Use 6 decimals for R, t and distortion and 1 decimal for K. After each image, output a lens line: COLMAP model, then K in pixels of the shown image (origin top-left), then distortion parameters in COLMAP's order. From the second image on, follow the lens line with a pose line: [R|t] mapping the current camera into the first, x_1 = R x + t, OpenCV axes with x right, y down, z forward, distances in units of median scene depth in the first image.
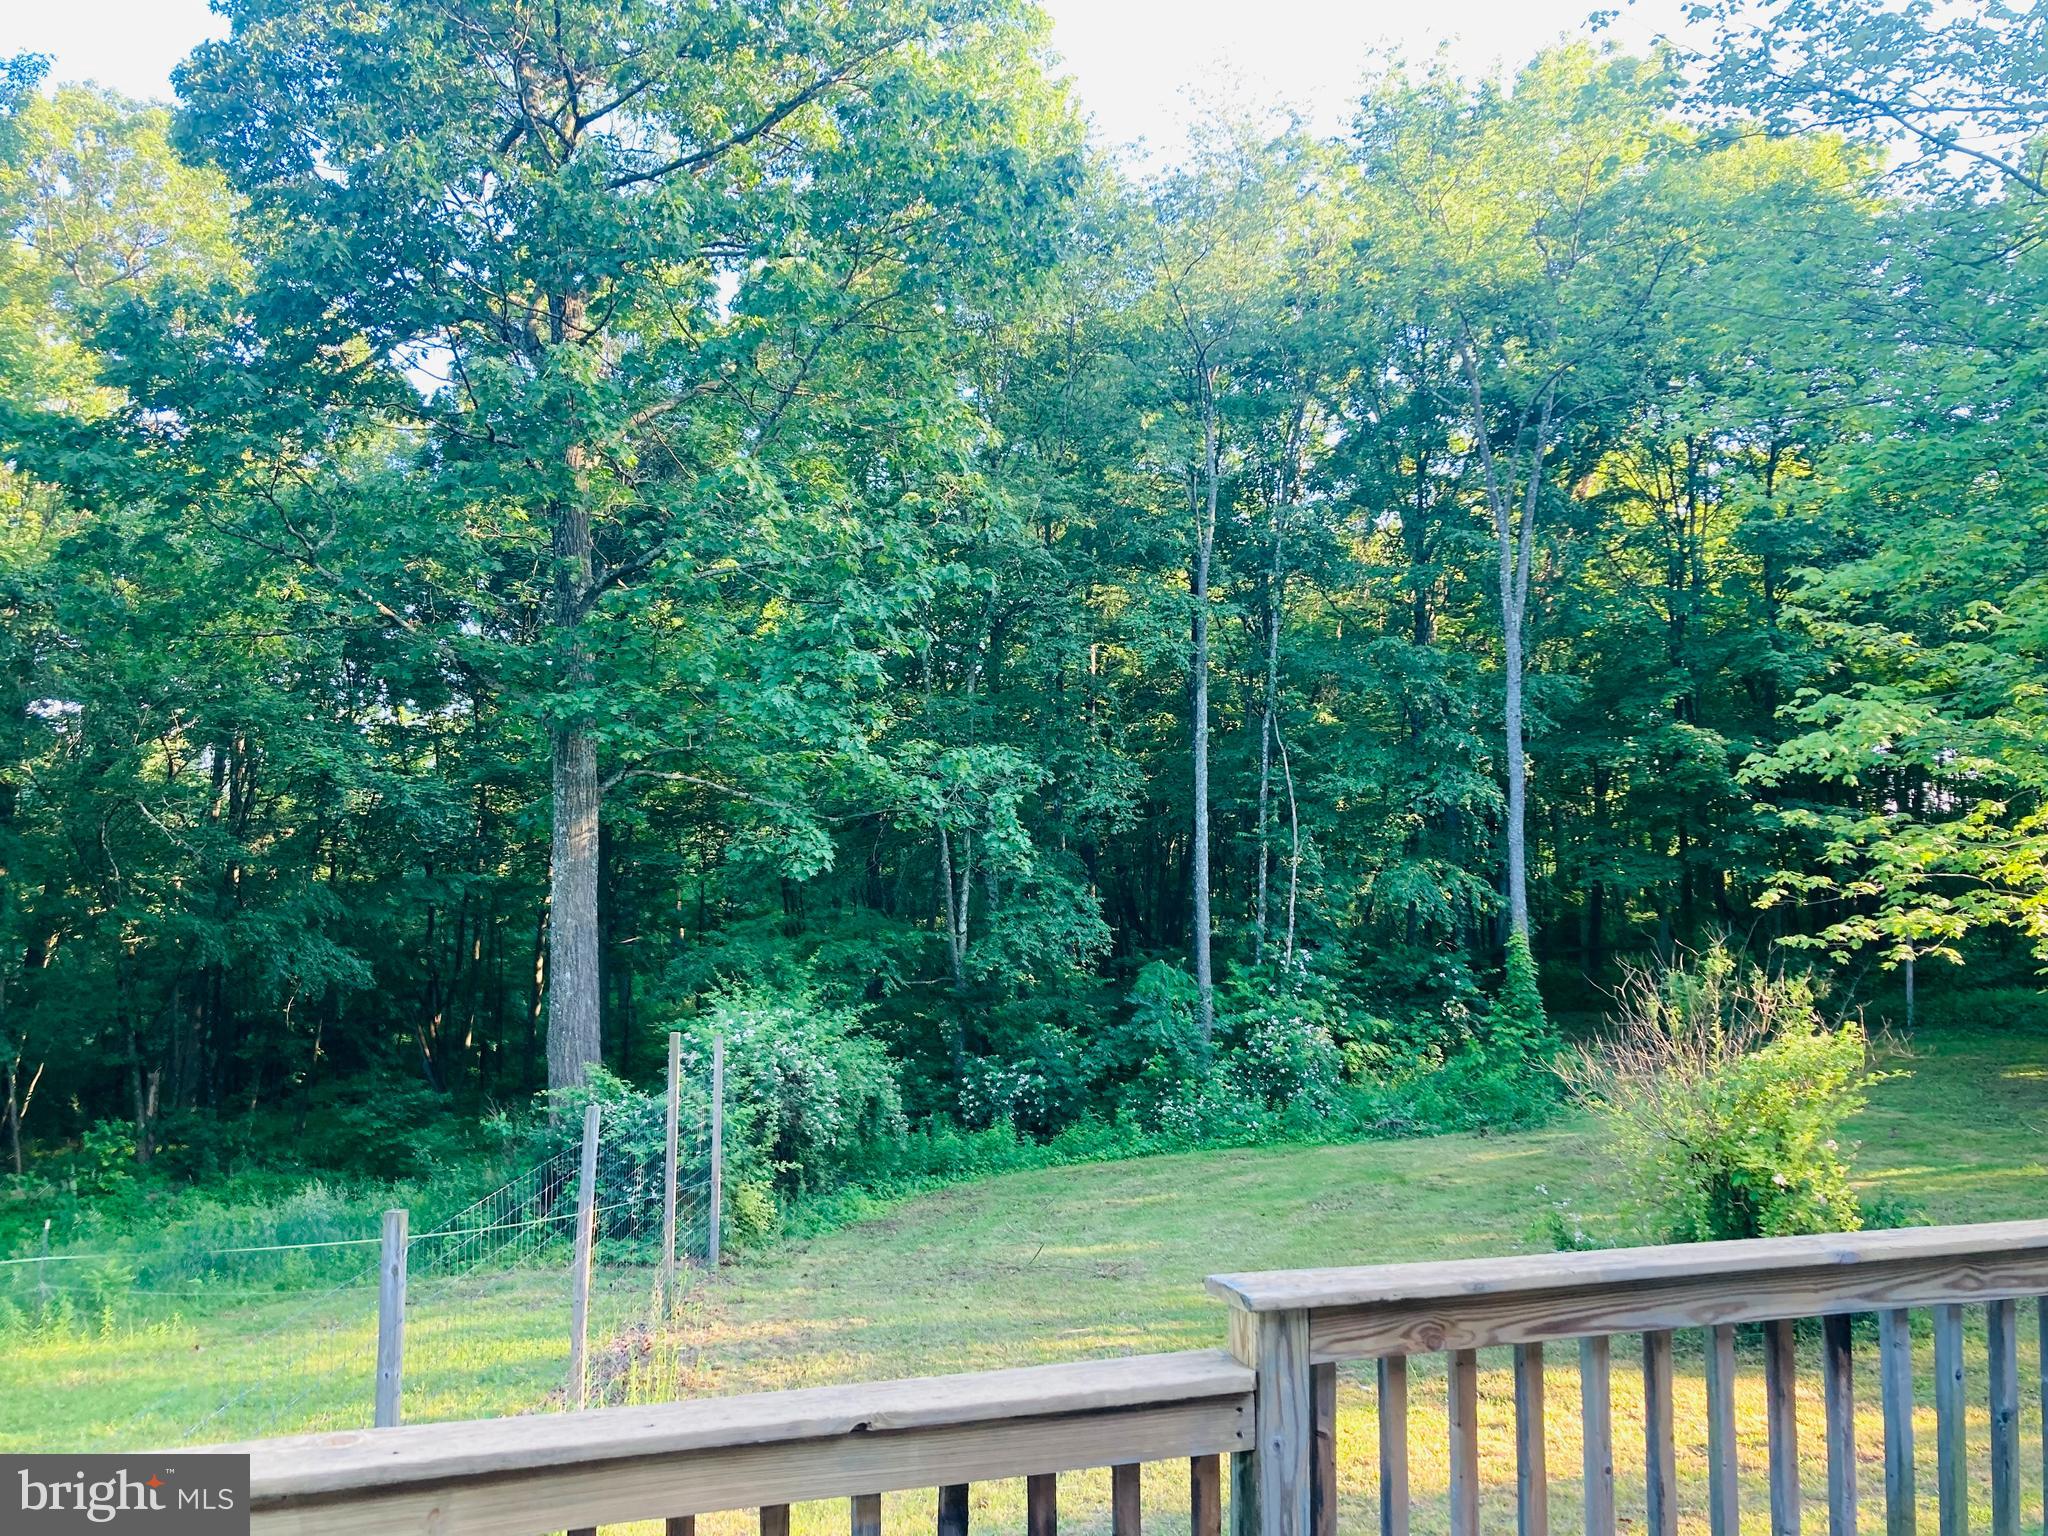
lens RADIAL K [[1683.7, 0, 1021.0], [0, 1683.7, 766.9], [0, 0, 1]] dist [0.092003, -0.126430]
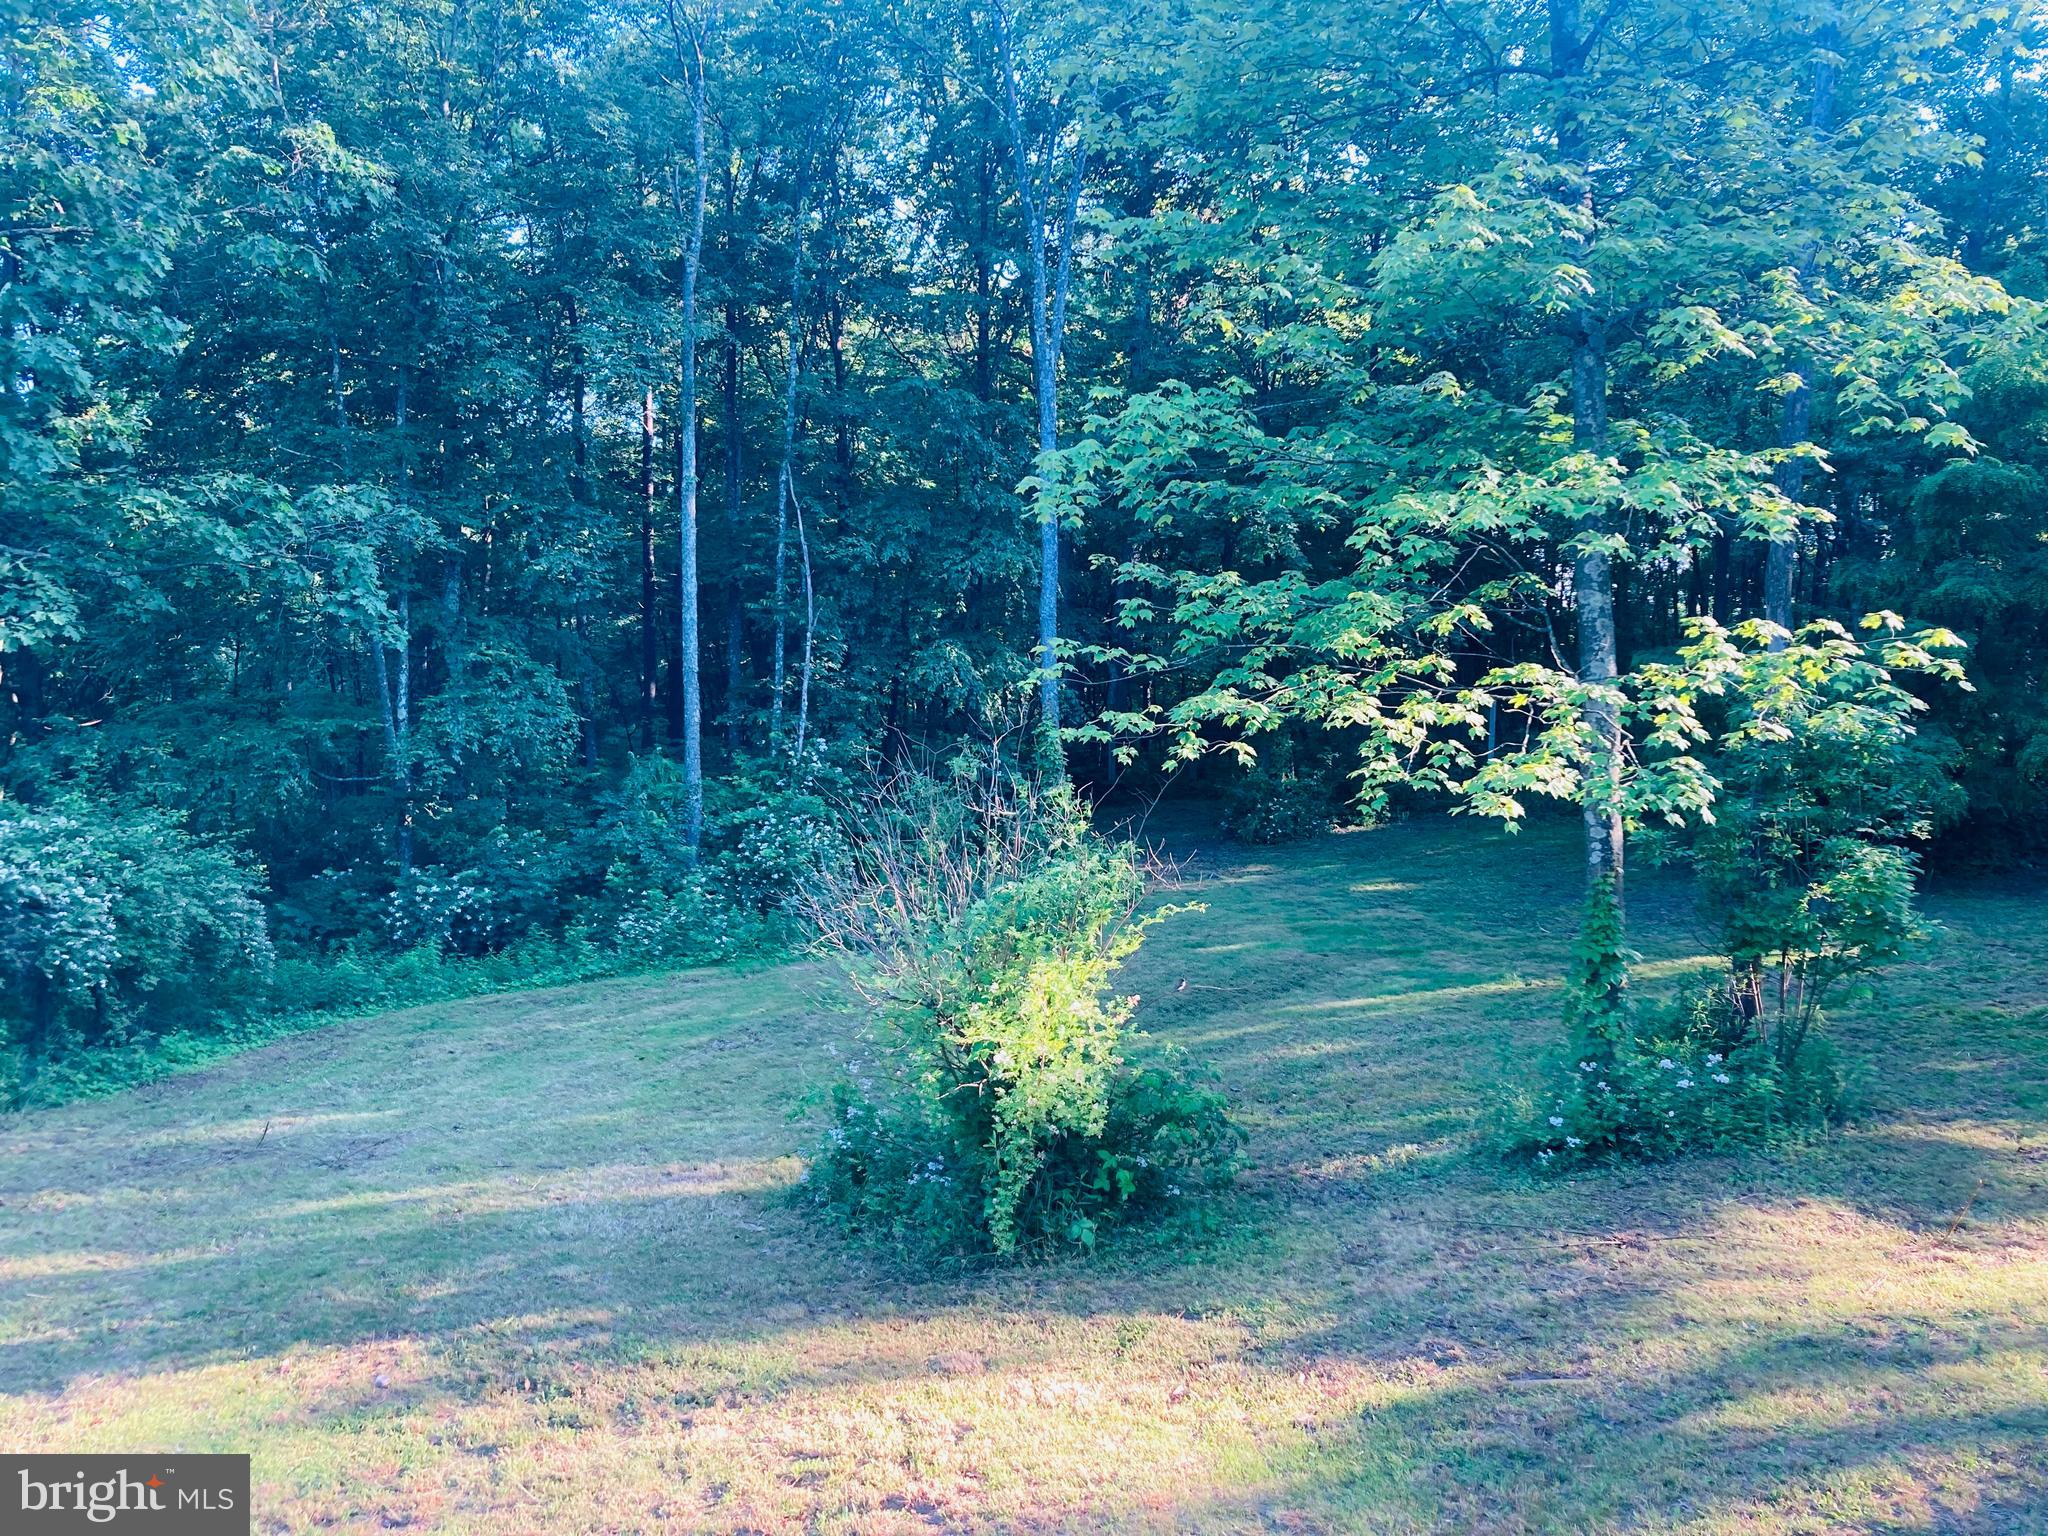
lens RADIAL K [[1683.7, 0, 1021.0], [0, 1683.7, 766.9], [0, 0, 1]] dist [0.092003, -0.126430]
pose [[0.988361, -0.004214, 0.152071, 0.151913], [-0.015139, 0.991930, 0.125882, 0.011829], [-0.151374, -0.126719, 0.980320, 0.135534]]
